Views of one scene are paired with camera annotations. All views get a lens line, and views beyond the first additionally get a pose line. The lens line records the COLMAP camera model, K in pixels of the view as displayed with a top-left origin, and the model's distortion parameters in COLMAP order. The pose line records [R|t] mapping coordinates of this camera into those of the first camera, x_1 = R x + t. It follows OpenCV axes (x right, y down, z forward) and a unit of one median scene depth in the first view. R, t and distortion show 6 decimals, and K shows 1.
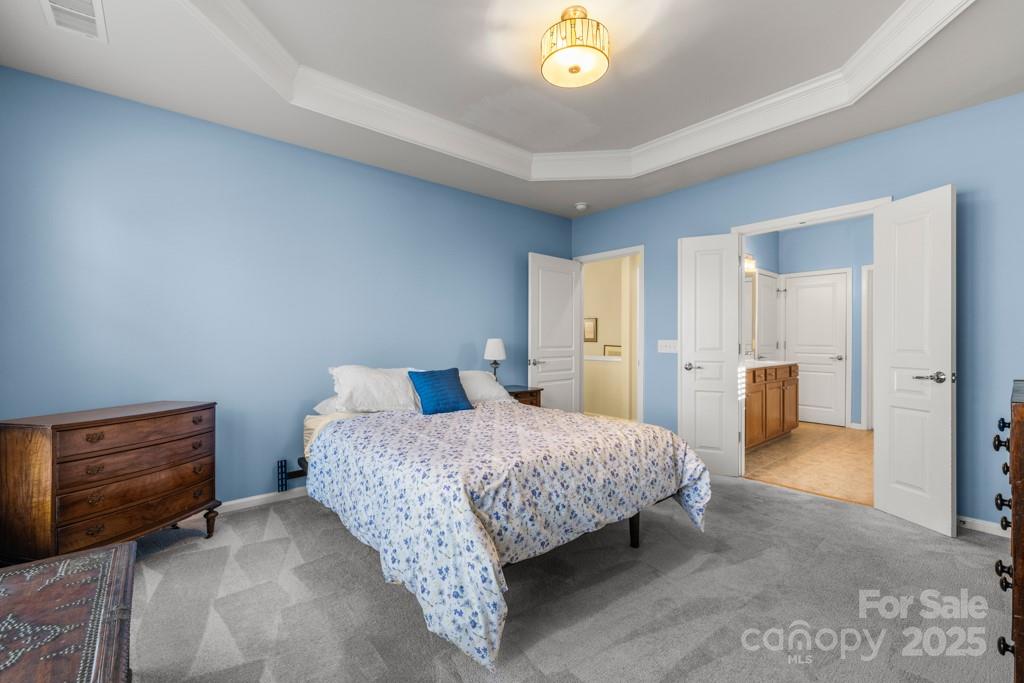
lens RADIAL K [[441.8, 0, 510.5], [0, 441.8, 343.0], [0, 0, 1]] dist [0.003439, 0.000176]
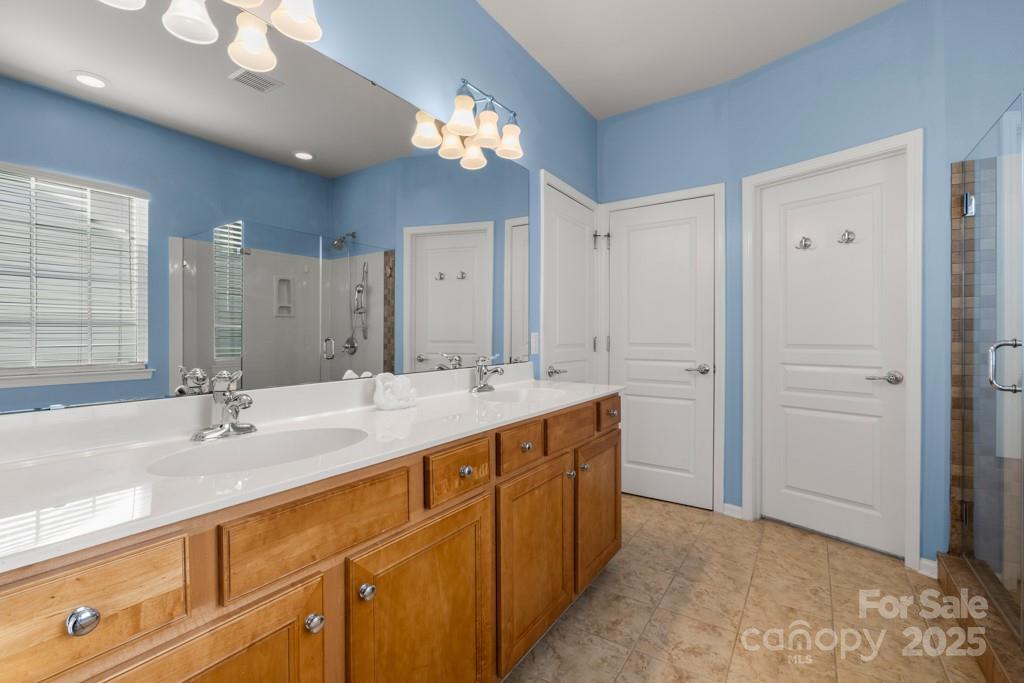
lens RADIAL K [[459.3, 0, 514.3], [0, 459.3, 340.4], [0, 0, 1]] dist [-0.000491, 0.000482]
pose [[0.963577, -0.010066, 0.267242, 0.413733], [0.008307, 0.999936, 0.007711, -0.005255], [-0.267303, -0.005210, 0.963599, 0.576429]]
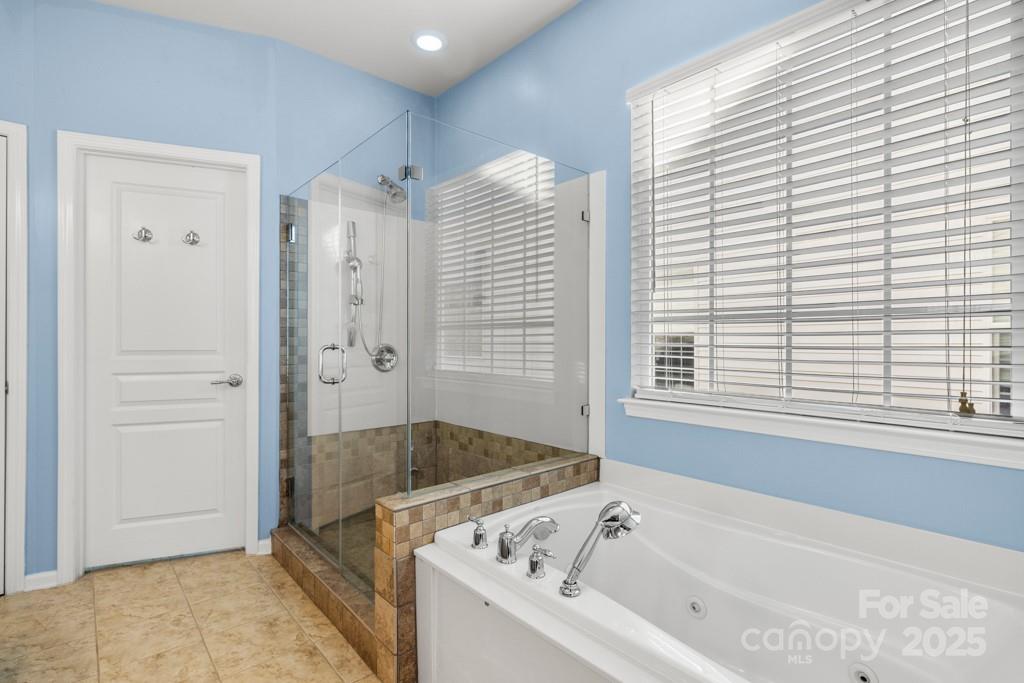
lens RADIAL K [[490.8, 0, 514.2], [0, 490.8, 341.2], [0, 0, 1]] dist [-0.000177, -0.000501]
pose [[-0.005681, -0.005774, 0.999967, 0.385108], [0.000701, 0.999983, 0.005778, -0.005547], [-0.999984, 0.000734, -0.005677, 0.620991]]
